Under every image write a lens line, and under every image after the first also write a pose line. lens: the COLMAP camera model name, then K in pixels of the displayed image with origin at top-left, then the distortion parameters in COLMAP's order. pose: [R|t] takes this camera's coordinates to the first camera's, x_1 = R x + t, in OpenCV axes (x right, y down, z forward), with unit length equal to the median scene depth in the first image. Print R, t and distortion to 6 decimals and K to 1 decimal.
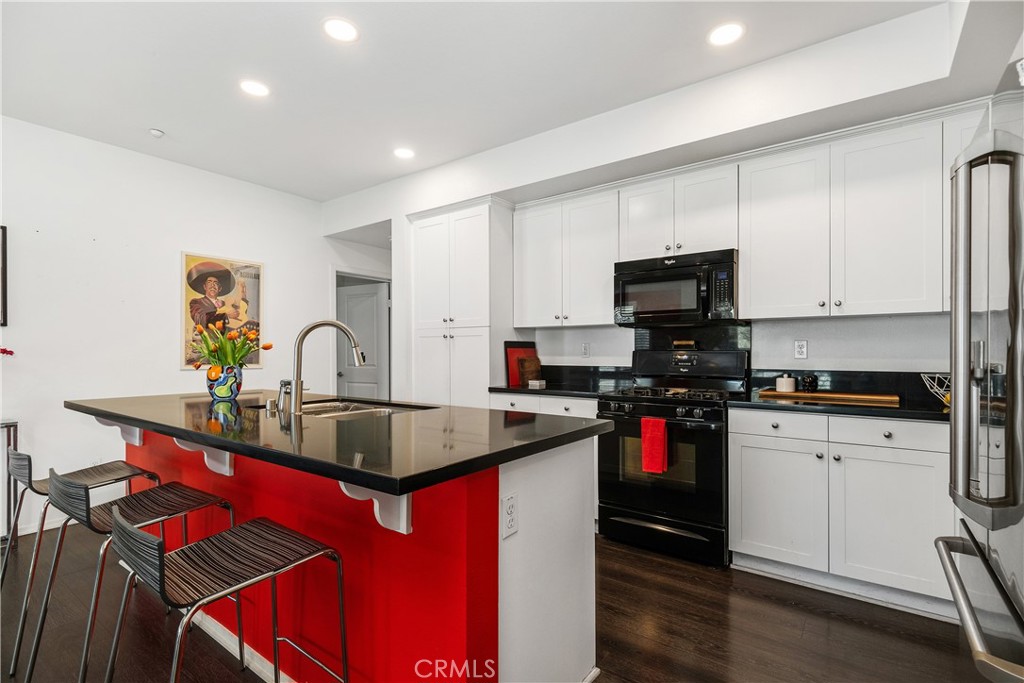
lens RADIAL K [[483.8, 0, 509.1], [0, 483.8, 355.1], [0, 0, 1]] dist [0.001426, -0.000010]
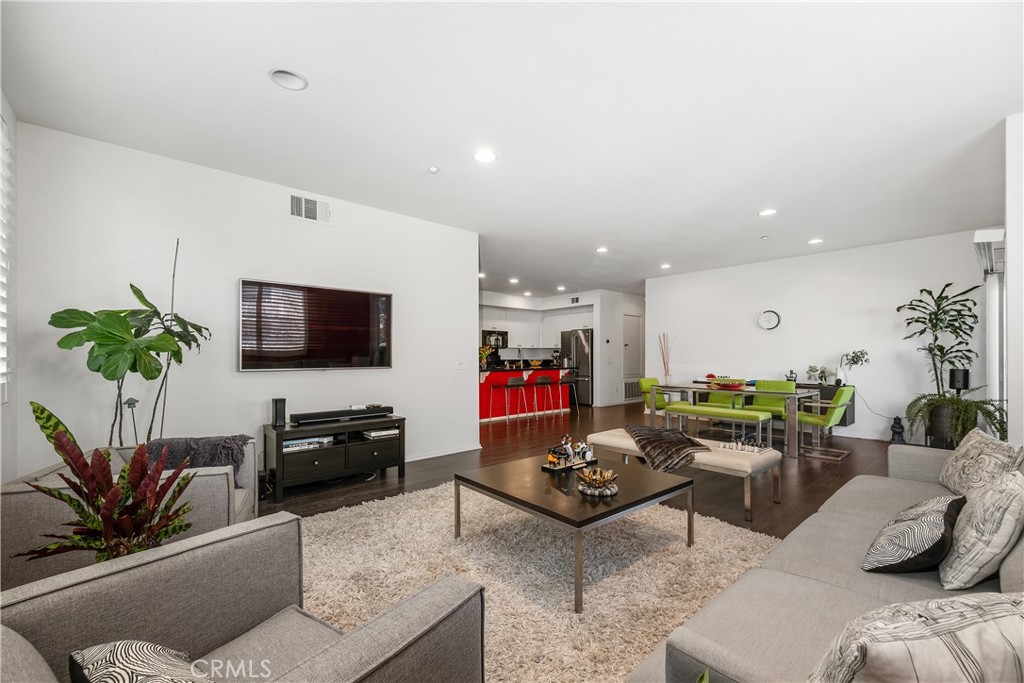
lens RADIAL K [[427.1, 0, 505.5], [0, 427.1, 354.7], [0, 0, 1]] dist [-0.000672, -0.000191]
pose [[0.202894, 0.004332, 0.979191, -3.075743], [0.005330, 0.999971, -0.005528, 0.007580], [-0.979186, 0.006341, 0.202865, 0.239651]]
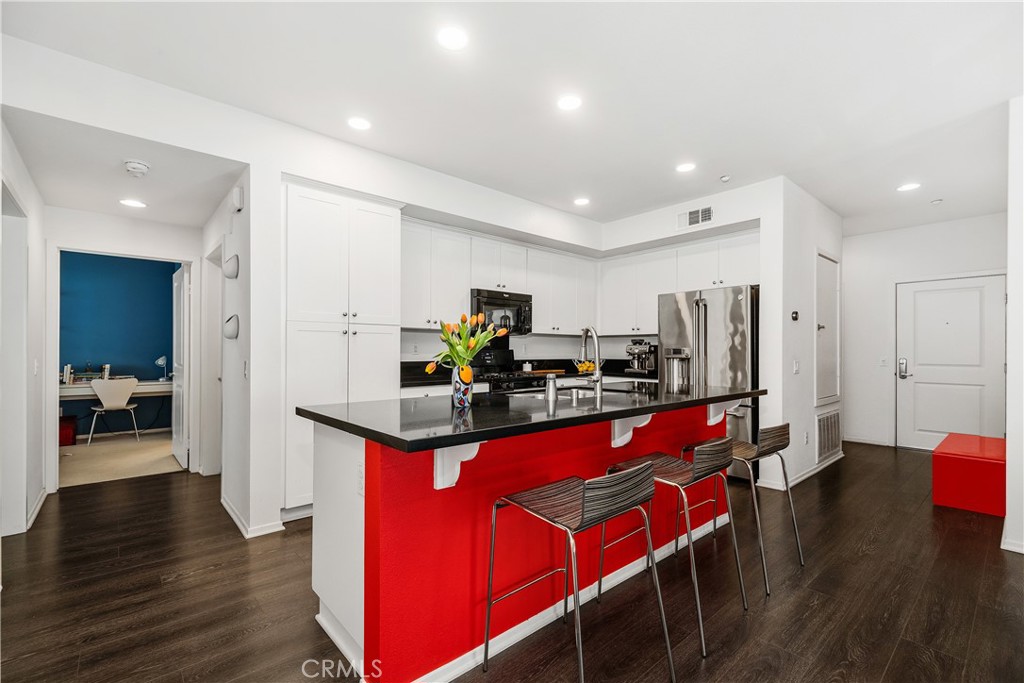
lens RADIAL K [[444.8, 0, 506.9], [0, 444.8, 349.3], [0, 0, 1]] dist [0.010411, -0.000233]
pose [[0.207306, 0.002775, 0.978272, -1.158842], [0.000509, 0.999996, -0.002944, -0.006221], [-0.978276, 0.001108, 0.207304, 0.700964]]
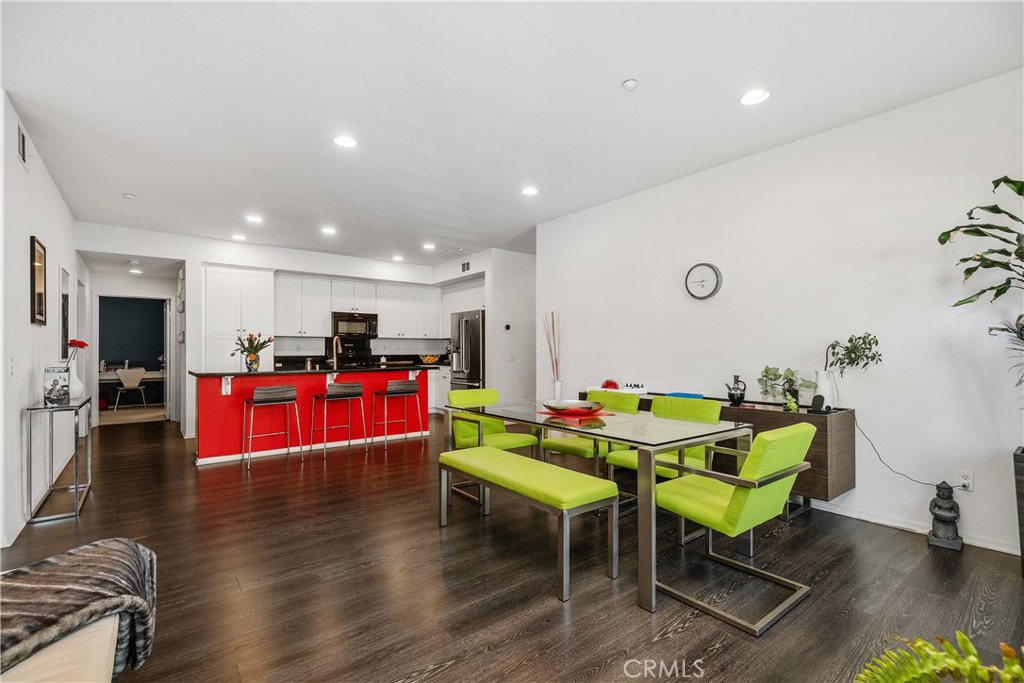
lens RADIAL K [[462.5, 0, 513.0], [0, 462.5, 346.9], [0, 0, 1]] dist [-0.001129, -0.000280]
pose [[0.253089, 0.007014, 0.967418, -1.958979], [0.008043, 0.999924, -0.009354, 0.014301], [-0.967410, 0.010148, 0.253013, -0.491509]]
